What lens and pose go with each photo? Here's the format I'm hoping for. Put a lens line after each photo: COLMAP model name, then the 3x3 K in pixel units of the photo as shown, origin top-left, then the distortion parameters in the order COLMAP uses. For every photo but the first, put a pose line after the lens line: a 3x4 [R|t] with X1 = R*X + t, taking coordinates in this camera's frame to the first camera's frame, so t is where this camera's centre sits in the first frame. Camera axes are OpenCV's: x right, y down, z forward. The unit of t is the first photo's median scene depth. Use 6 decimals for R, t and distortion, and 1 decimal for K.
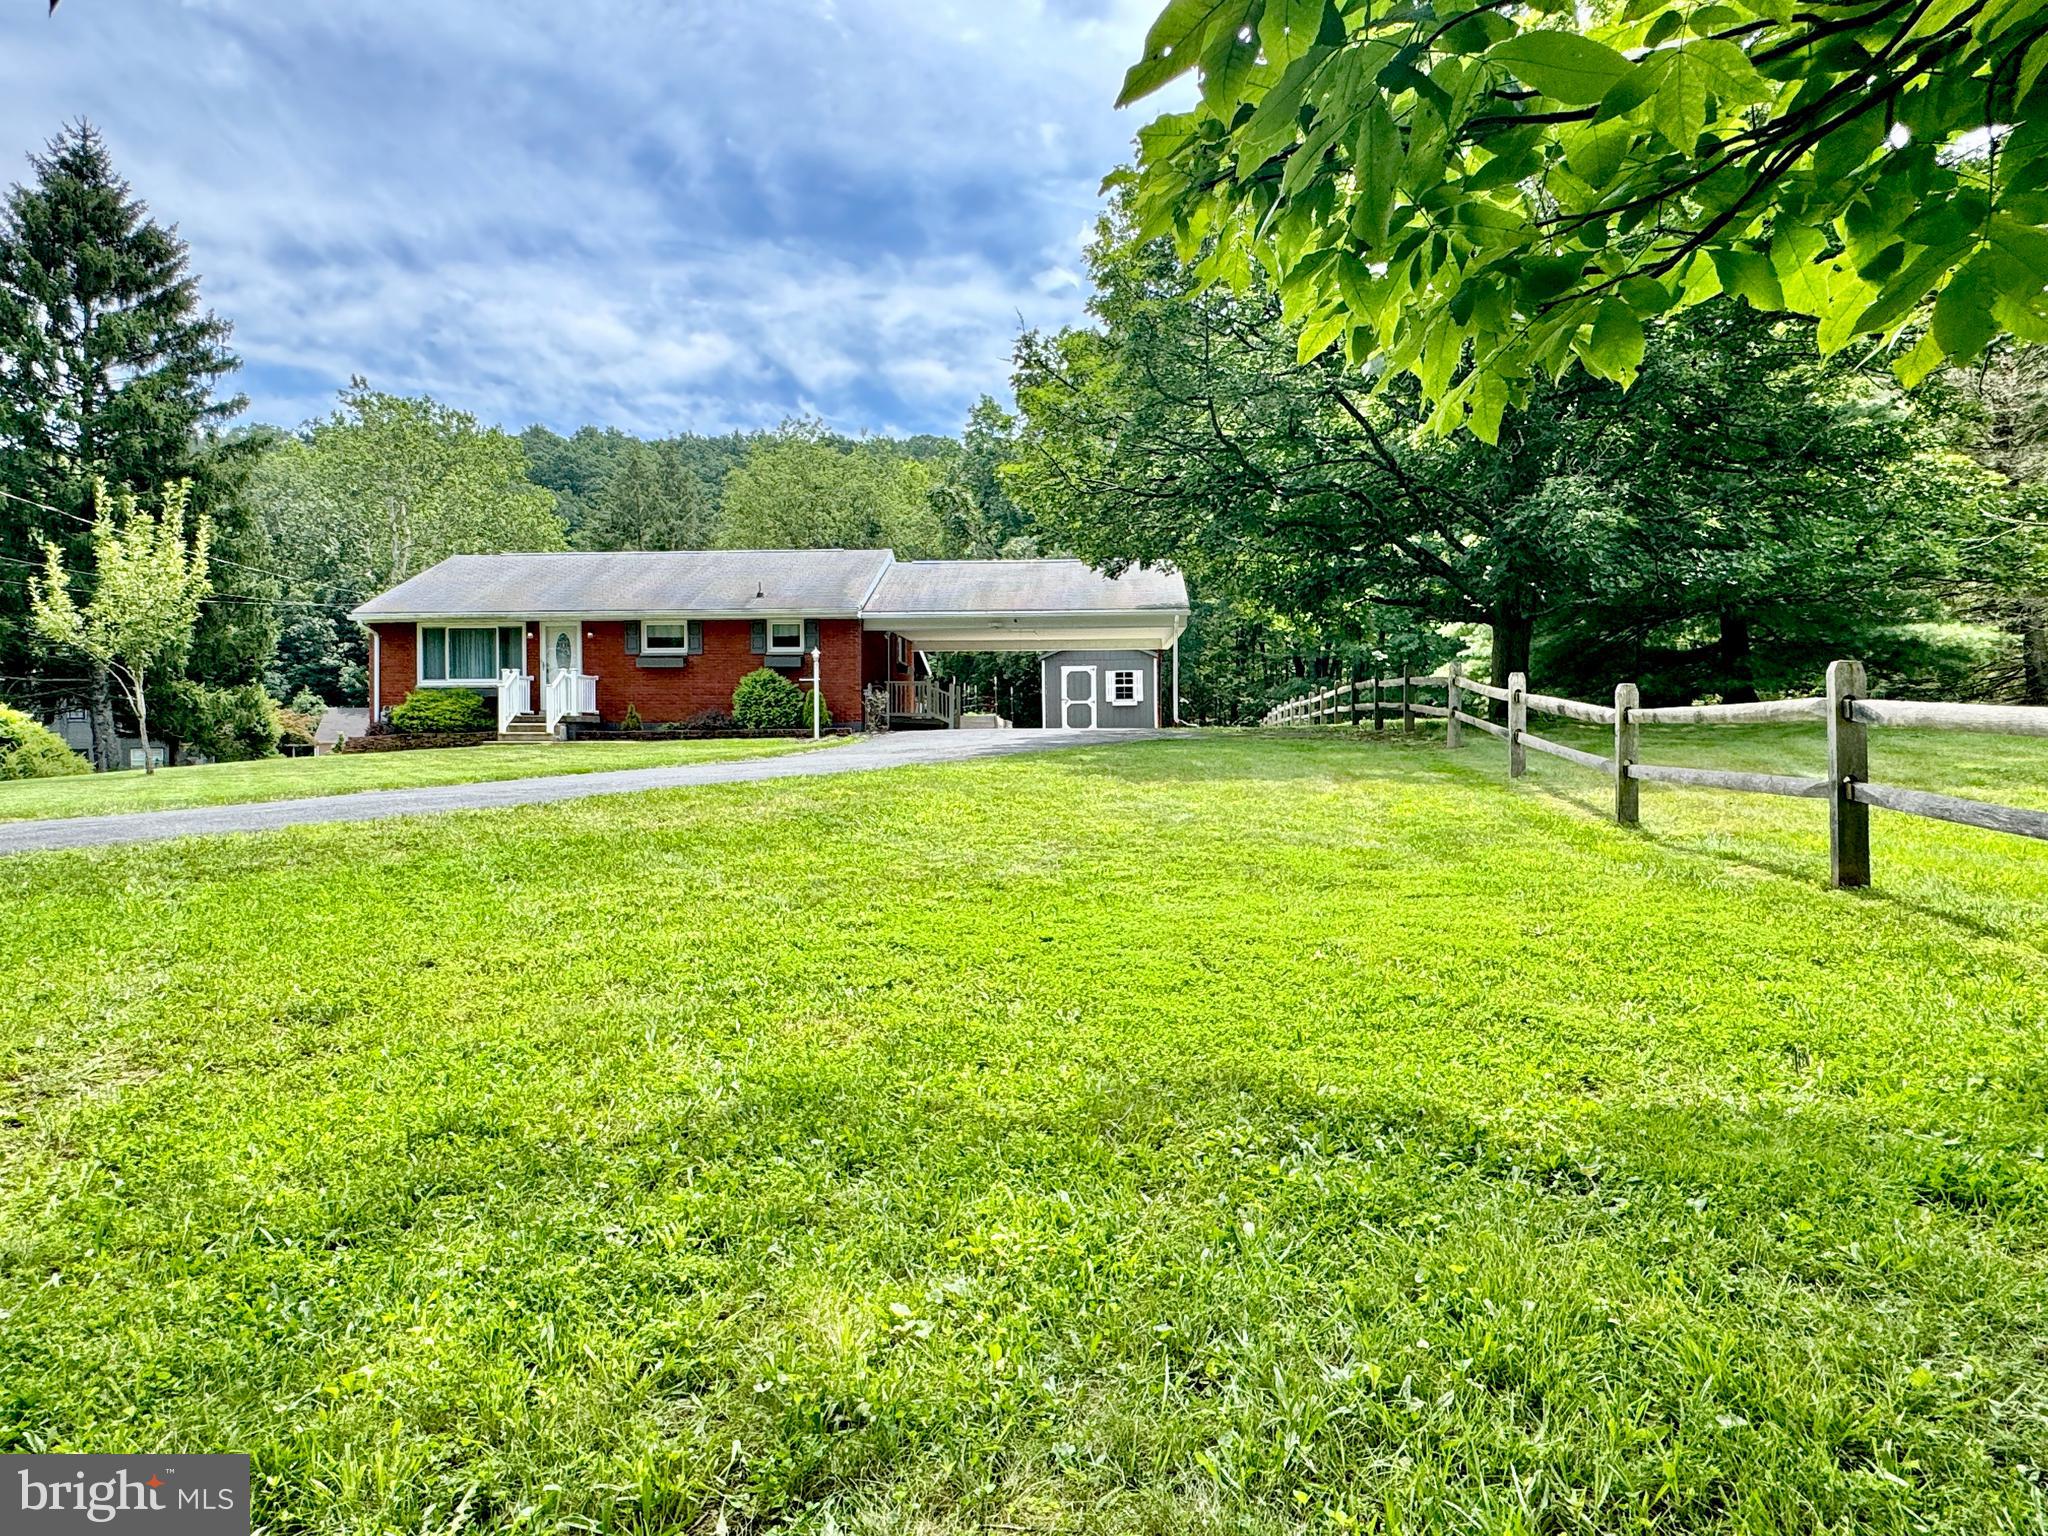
lens RADIAL K [[1207.5, 0, 1021.0], [0, 1207.5, 774.5], [0, 0, 1]] dist [-0.016755, 0.011056]
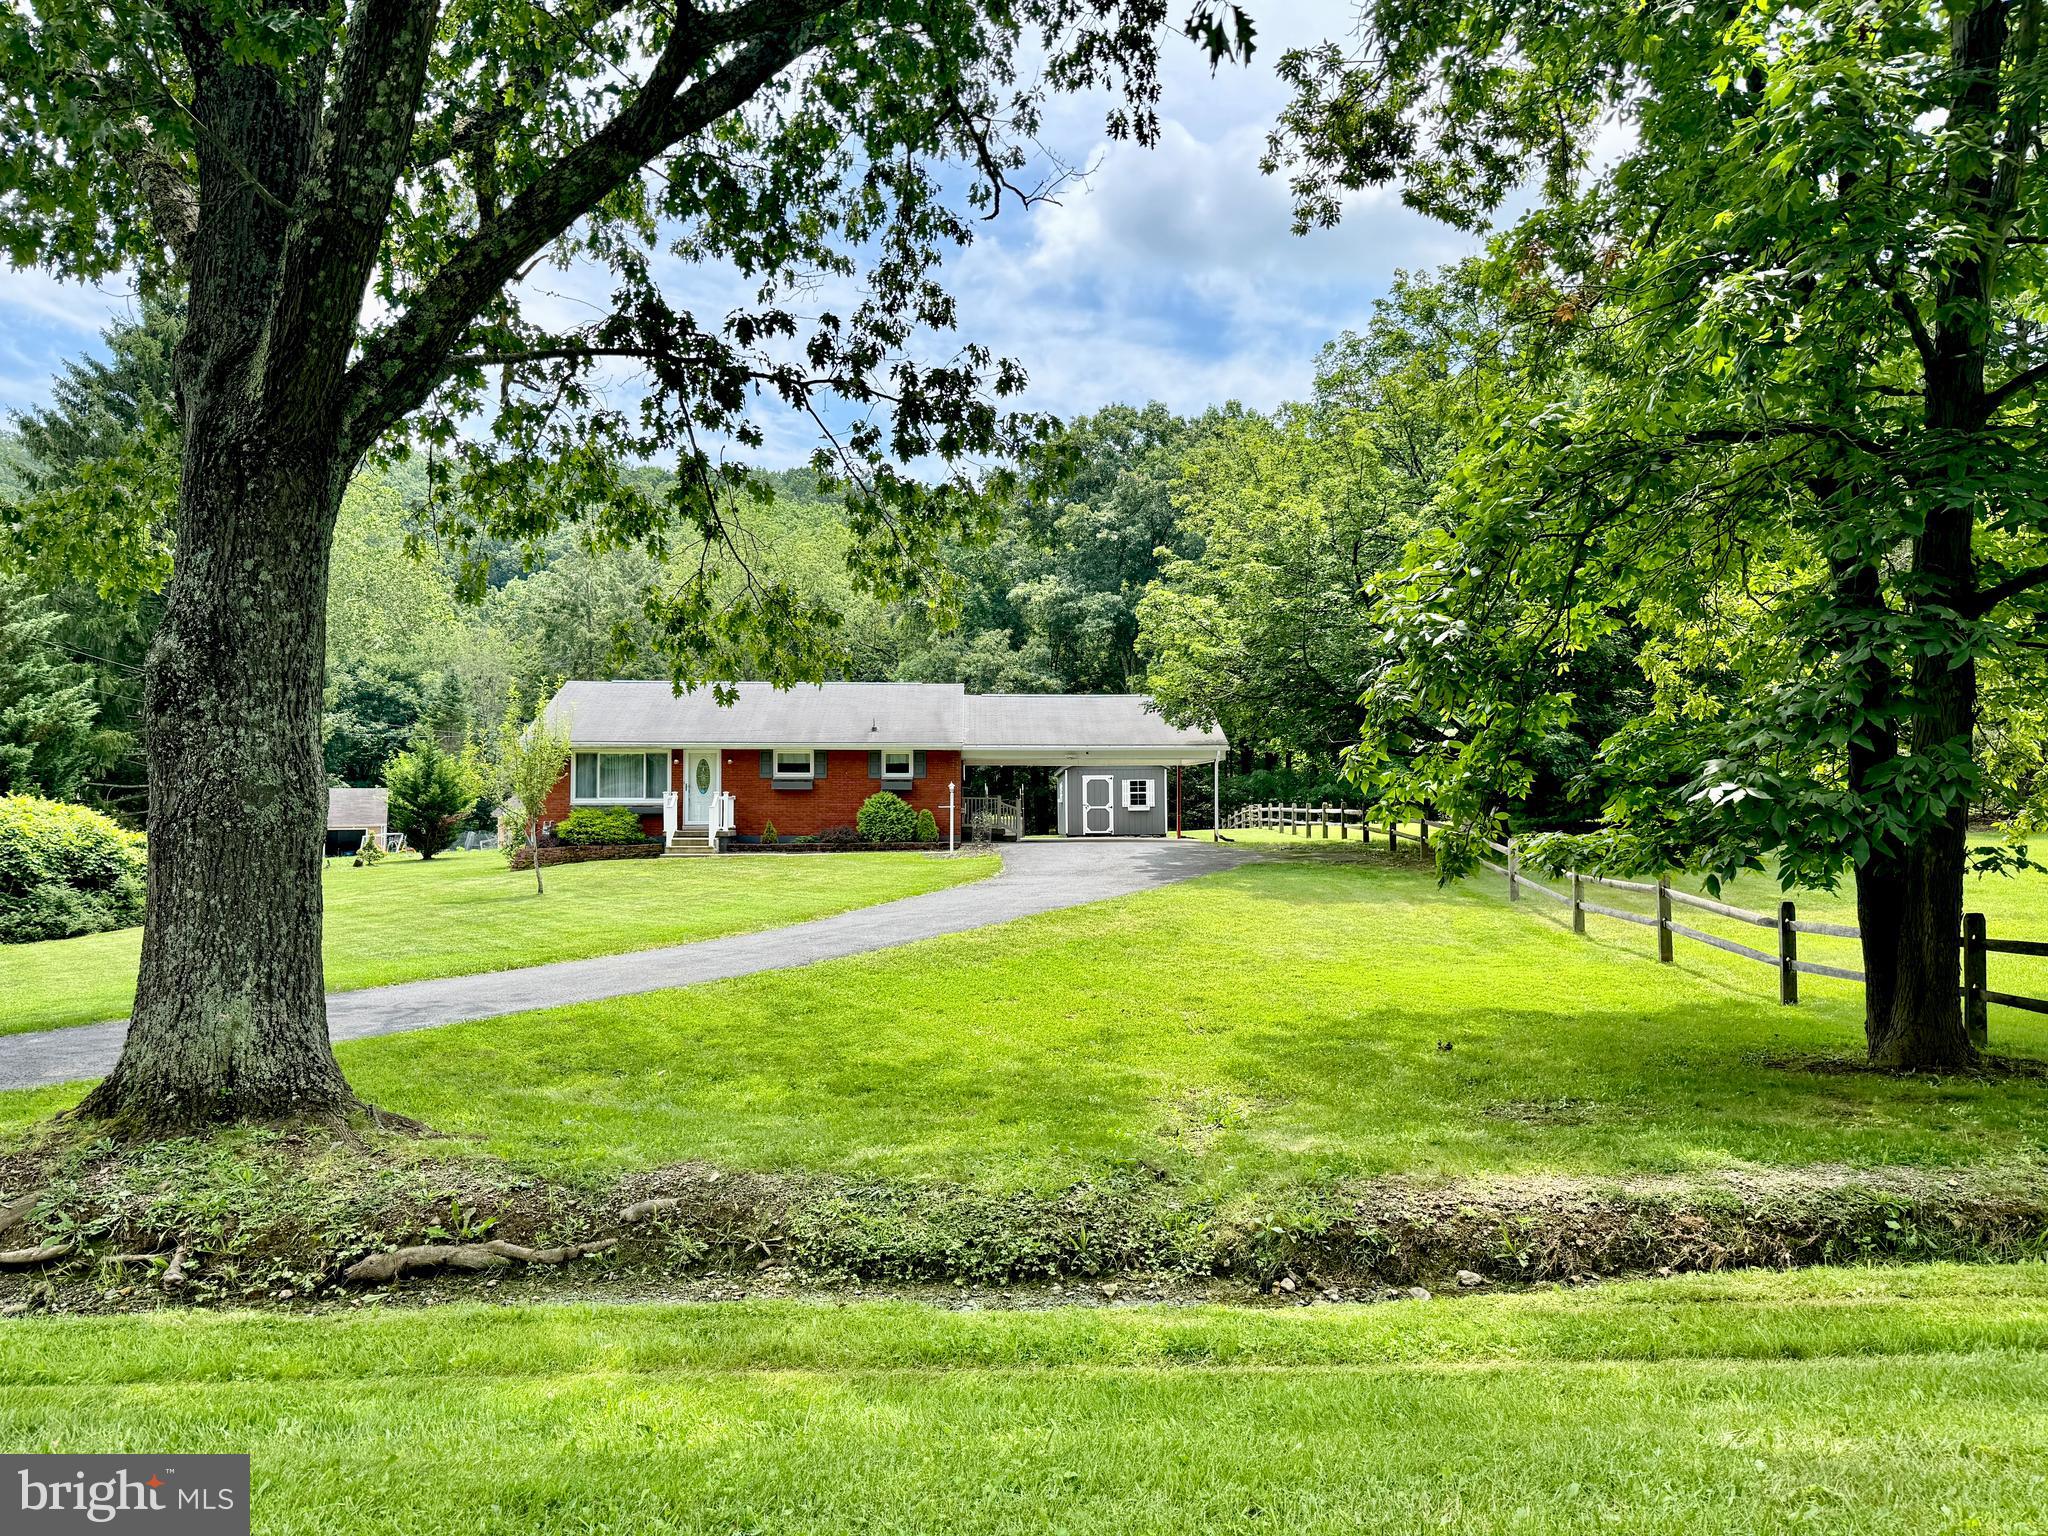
lens RADIAL K [[1434.3, 0, 1027.8], [0, 1434.3, 756.8], [0, 0, 1]] dist [0.051044, -0.053096]
pose [[0.994255, 0.007825, 0.106748, -0.157697], [-0.001065, 0.997998, -0.063234, -0.023036], [-0.107029, 0.062757, 0.992273, -0.308168]]
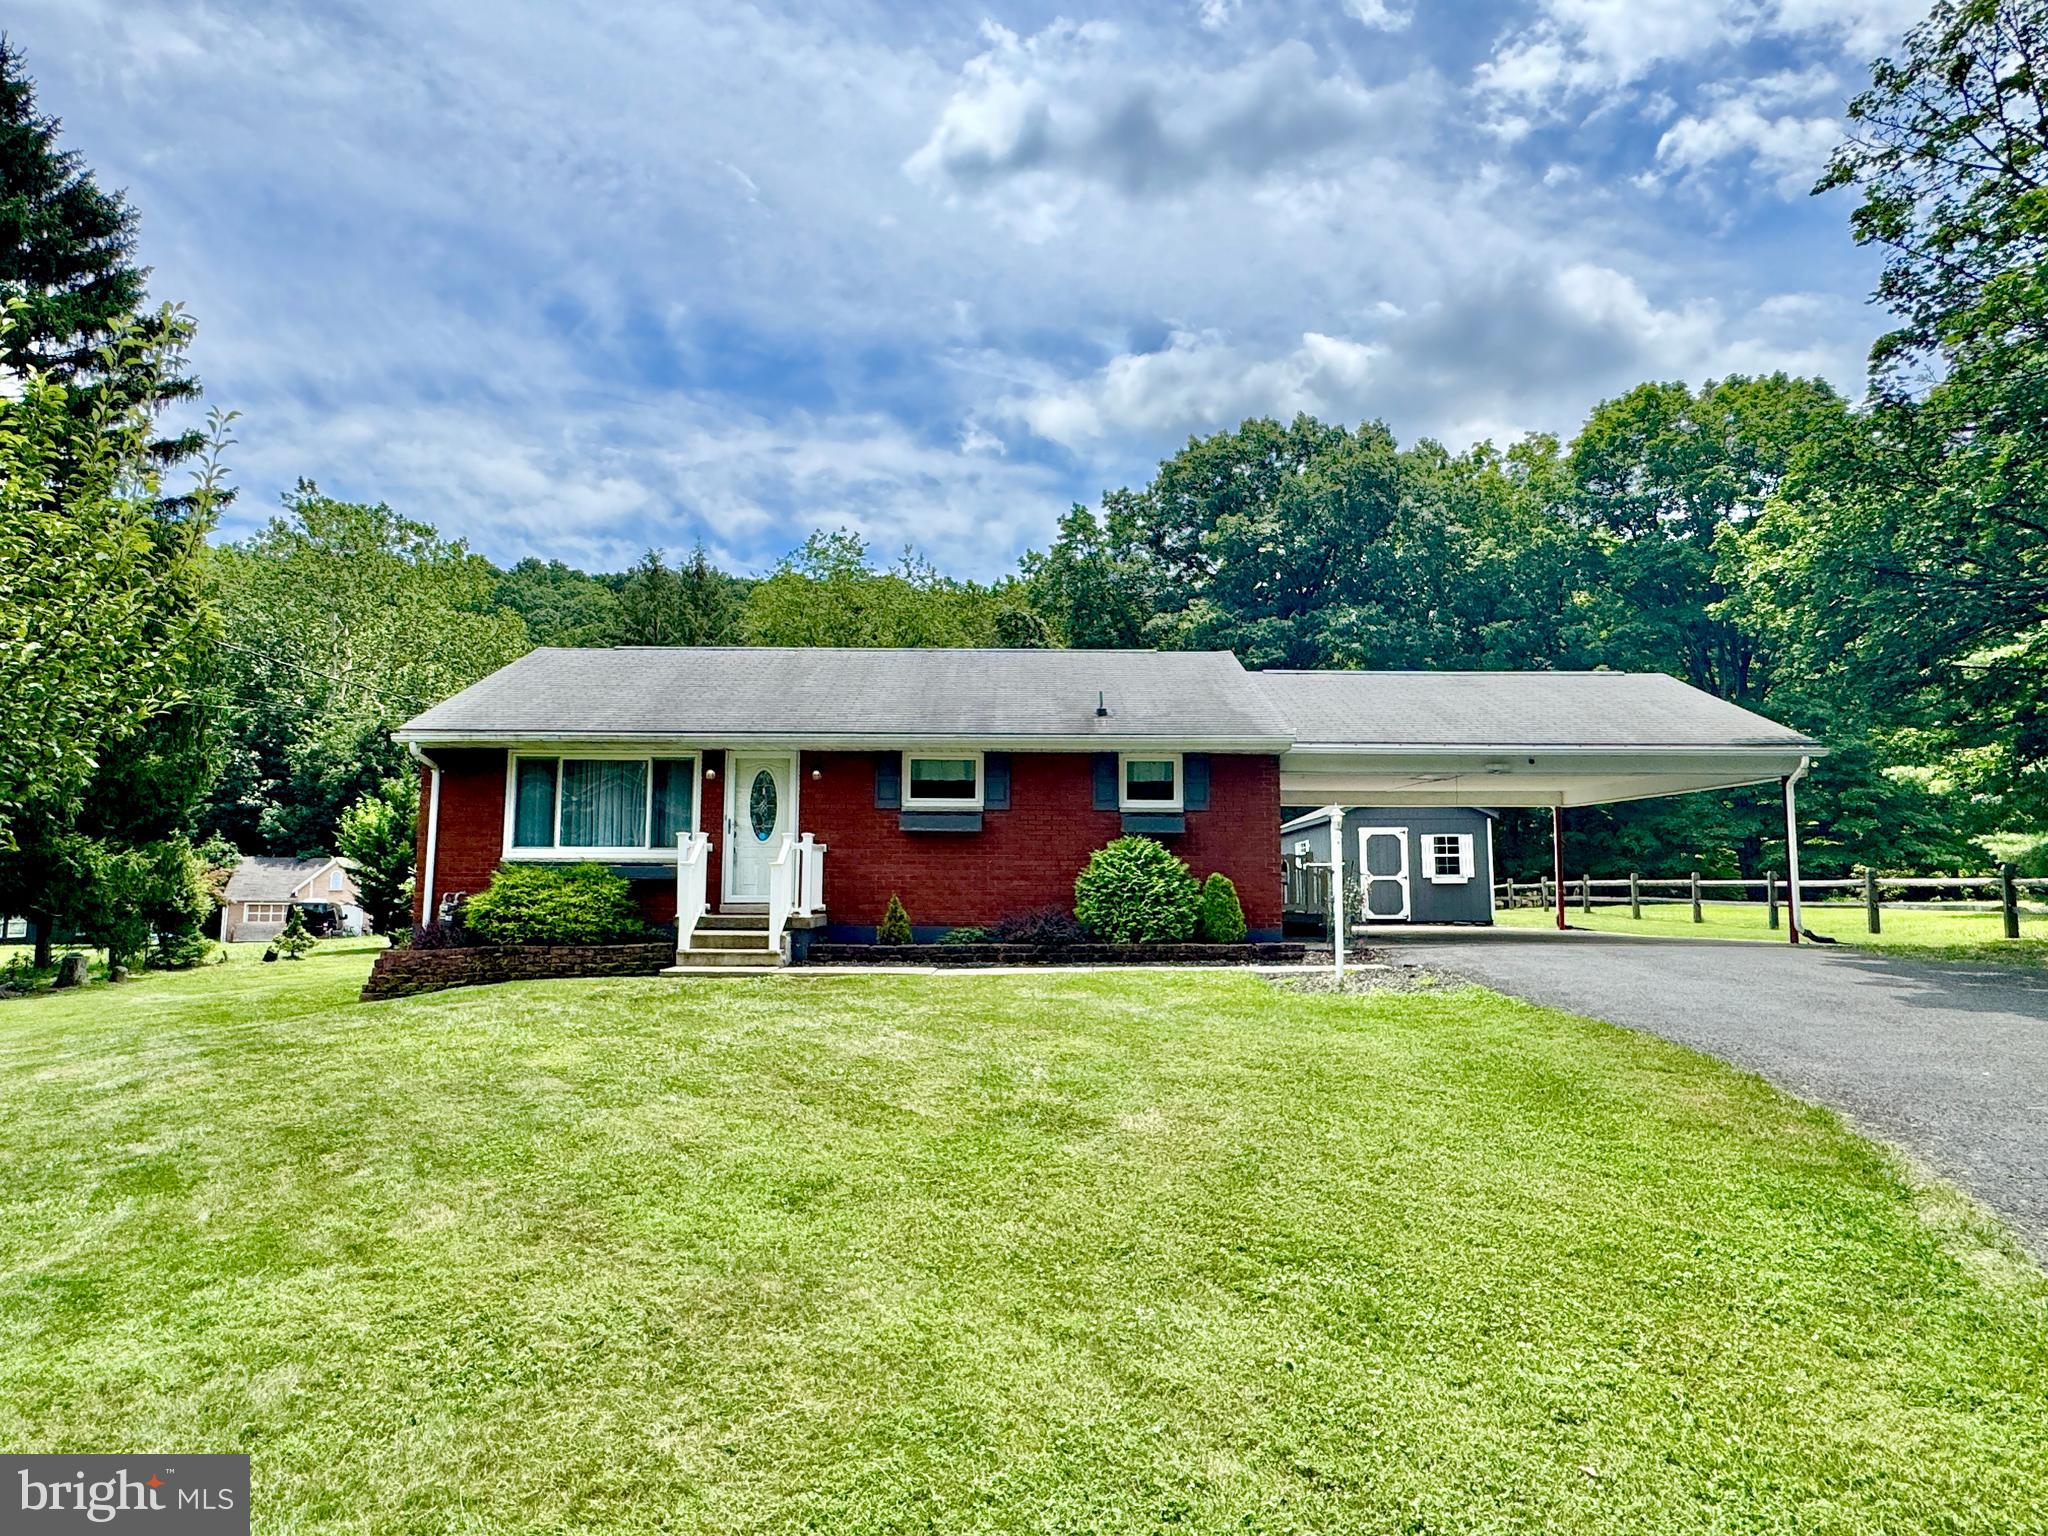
lens RADIAL K [[1207.5, 0, 1008.3], [0, 1207.5, 770.8], [0, 0, 1]] dist [-0.016755, 0.011056]
pose [[0.998022, 0.013861, 0.061313, -0.217584], [-0.006217, 0.992369, -0.123150, -0.033526], [-0.062552, 0.122525, 0.990492, 0.300747]]
